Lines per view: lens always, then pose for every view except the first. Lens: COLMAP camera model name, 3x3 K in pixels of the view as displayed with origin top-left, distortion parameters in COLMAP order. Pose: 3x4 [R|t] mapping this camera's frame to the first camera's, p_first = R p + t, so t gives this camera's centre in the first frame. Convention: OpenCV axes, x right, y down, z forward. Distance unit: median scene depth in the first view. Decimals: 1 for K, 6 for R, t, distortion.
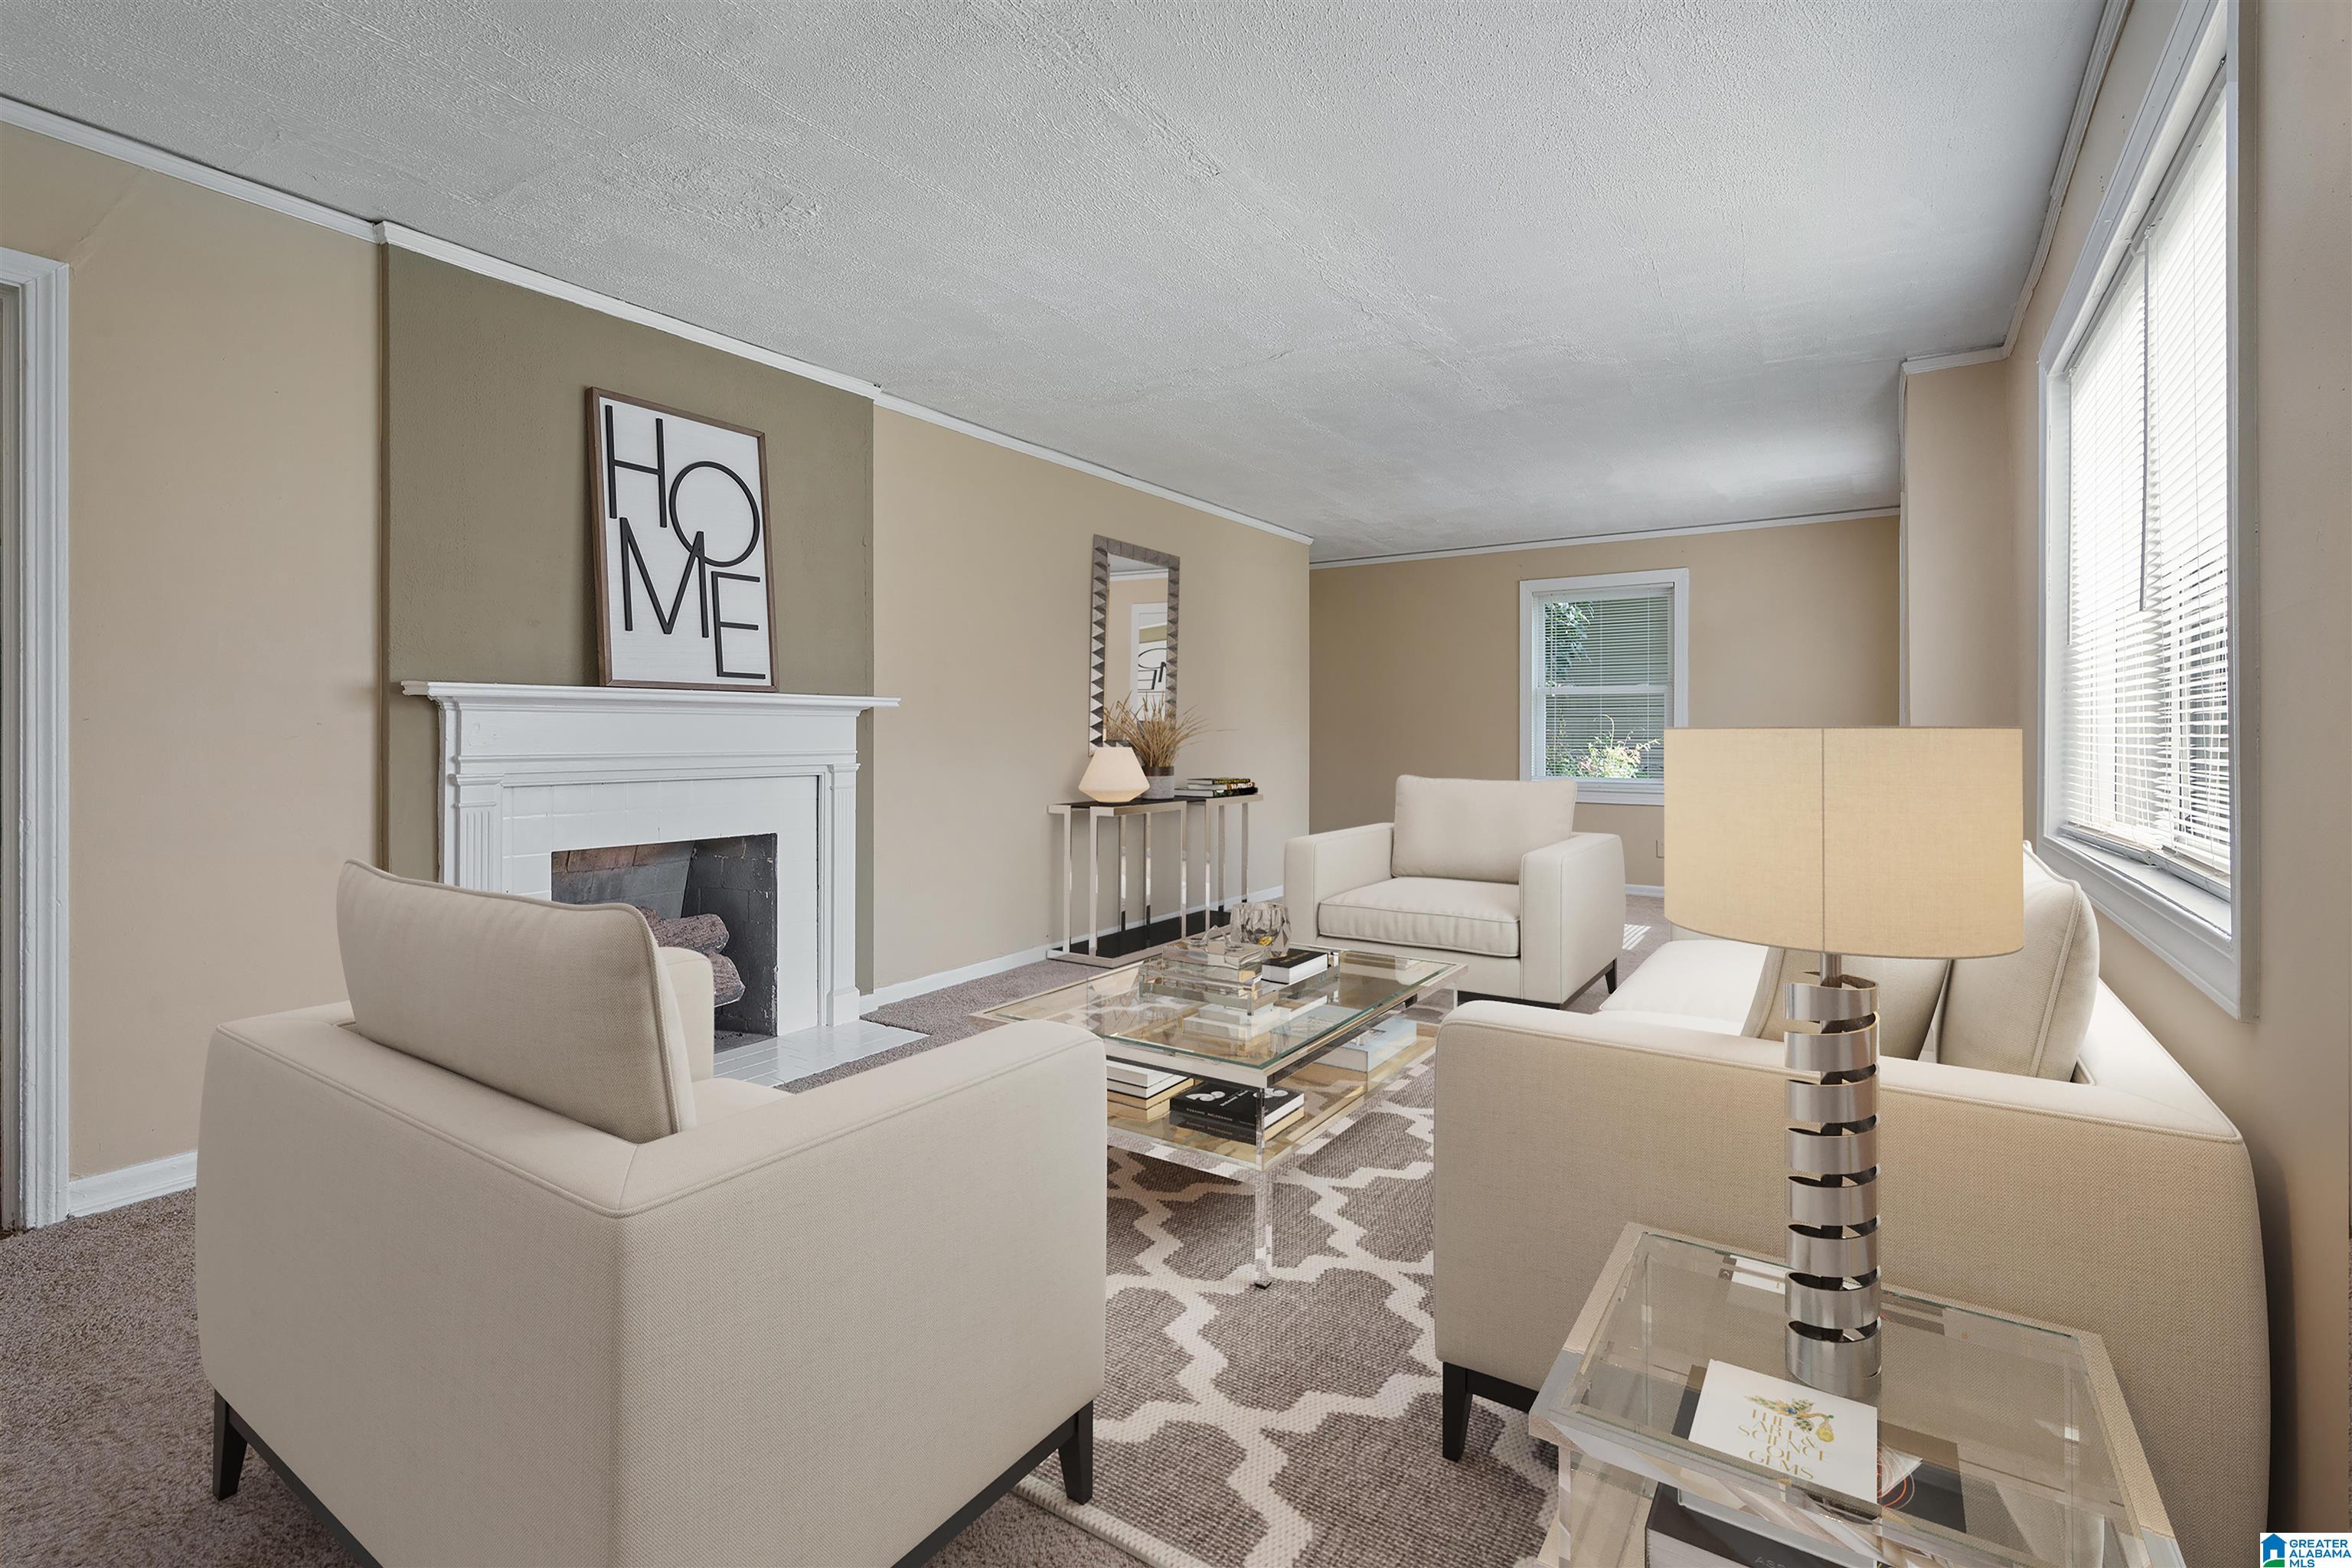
lens RADIAL K [[1072.0, 0, 1173.2], [0, 1072.0, 757.7], [0, 0, 1]] dist [-0.006234, 0.003630]
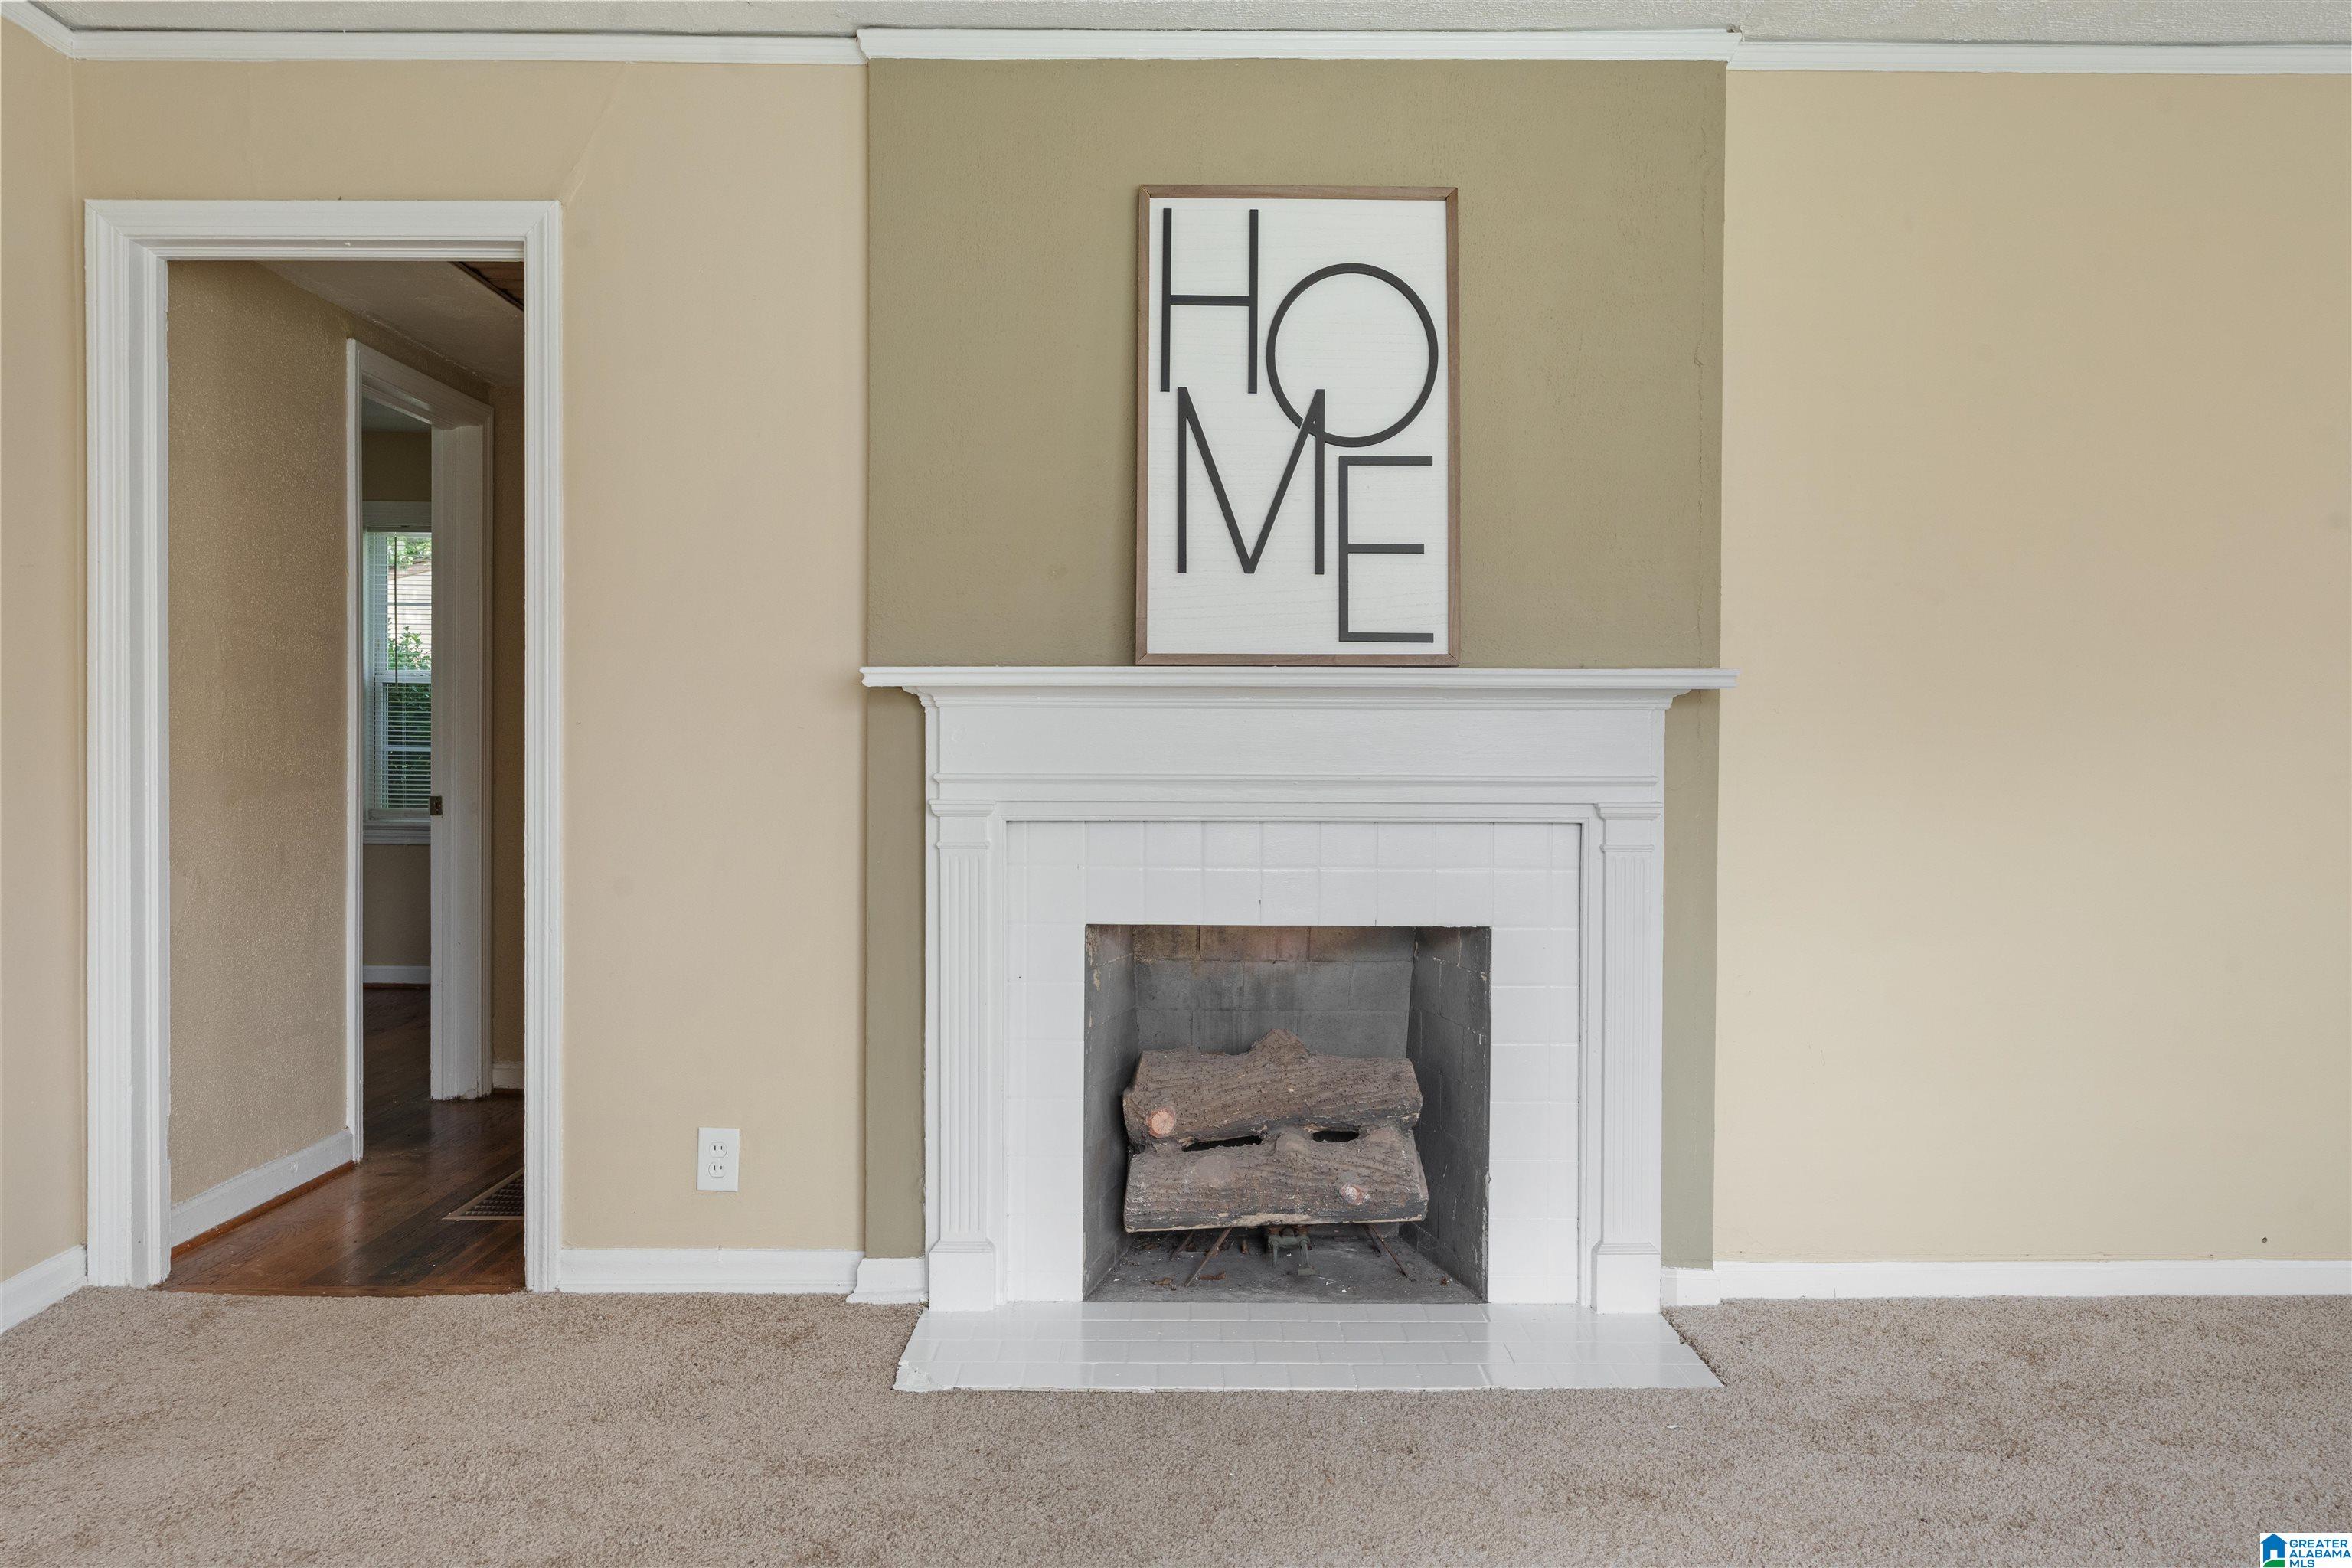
lens RADIAL K [[1748.3, 0, 1180.1], [0, 1748.3, 796.2], [0, 0, 1]] dist [0.003846, 0.000007]
pose [[0.564985, 0.024830, -0.824727, 0.292950], [-0.021327, 0.999653, 0.015486, -0.006321], [0.824825, 0.008839, 0.565319, 0.407653]]
